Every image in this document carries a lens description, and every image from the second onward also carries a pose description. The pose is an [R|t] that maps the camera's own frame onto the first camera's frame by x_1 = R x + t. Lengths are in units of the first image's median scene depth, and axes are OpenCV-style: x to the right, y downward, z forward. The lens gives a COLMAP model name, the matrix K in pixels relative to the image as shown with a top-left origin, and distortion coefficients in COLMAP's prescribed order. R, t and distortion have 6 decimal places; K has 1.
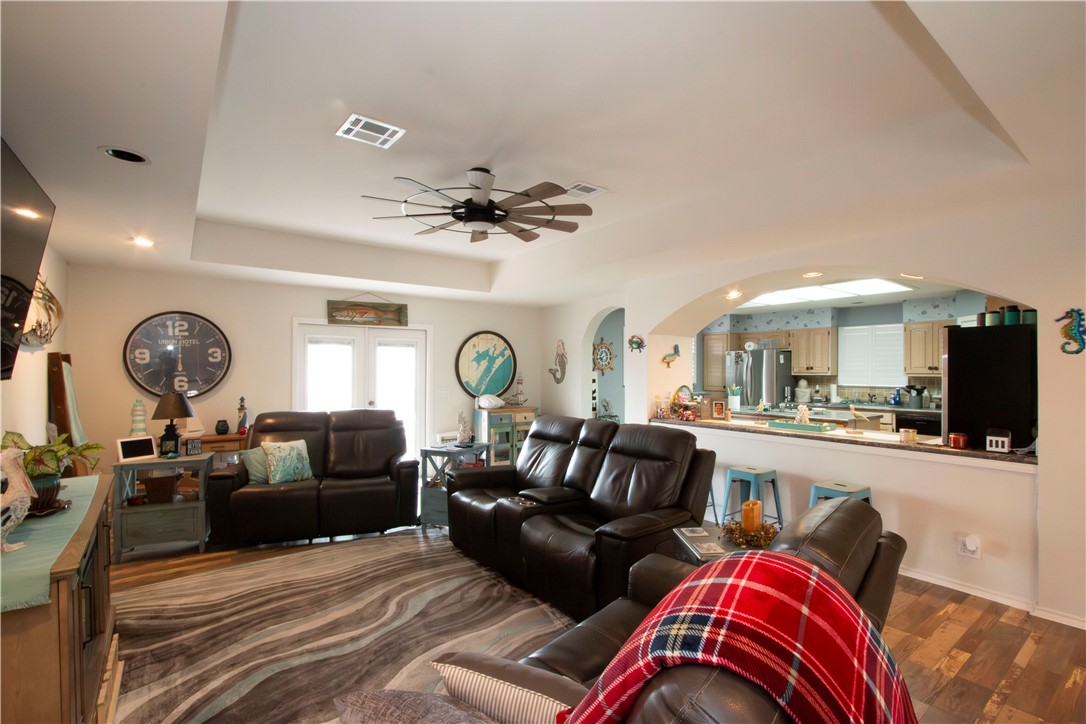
lens RADIAL K [[496.5, 0, 543.5], [0, 496.5, 369.9], [0, 0, 1]] dist [-0.017710, 0.002380]
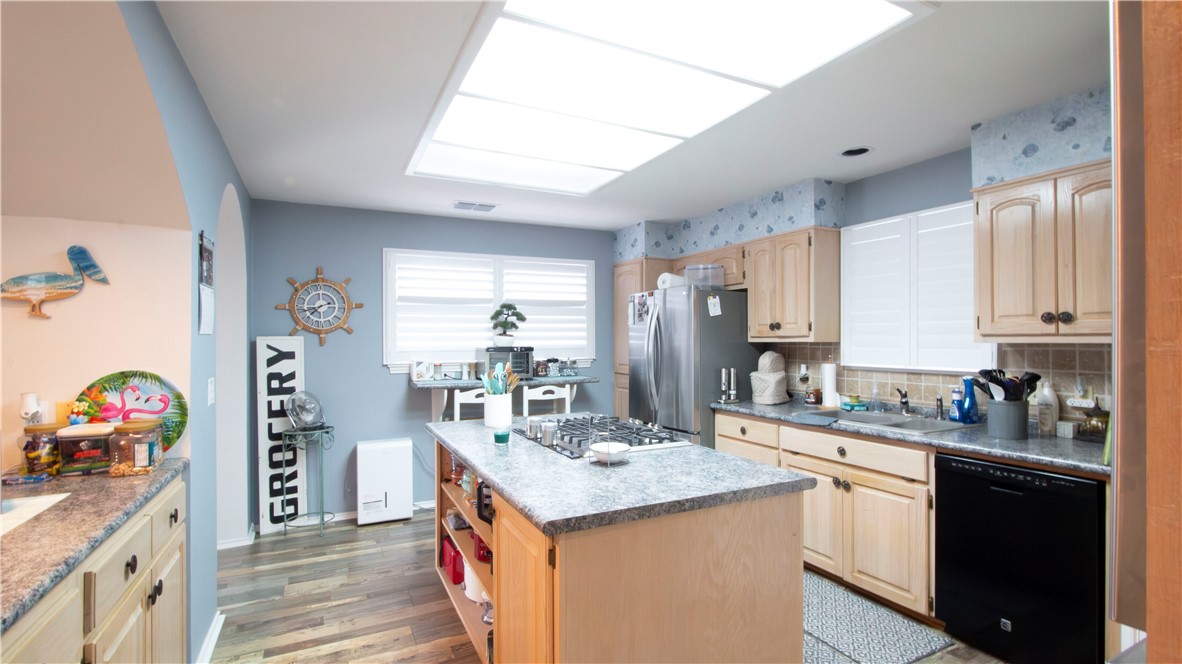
lens RADIAL K [[541.0, 0, 592.3], [0, 541.0, 339.4], [0, 0, 1]] dist [-0.018782, 0.004360]
pose [[0.985281, -0.007355, -0.170782, 0.470994], [0.006304, 0.999958, -0.006692, 0.010669], [0.170824, 0.005517, 0.985286, 0.517930]]
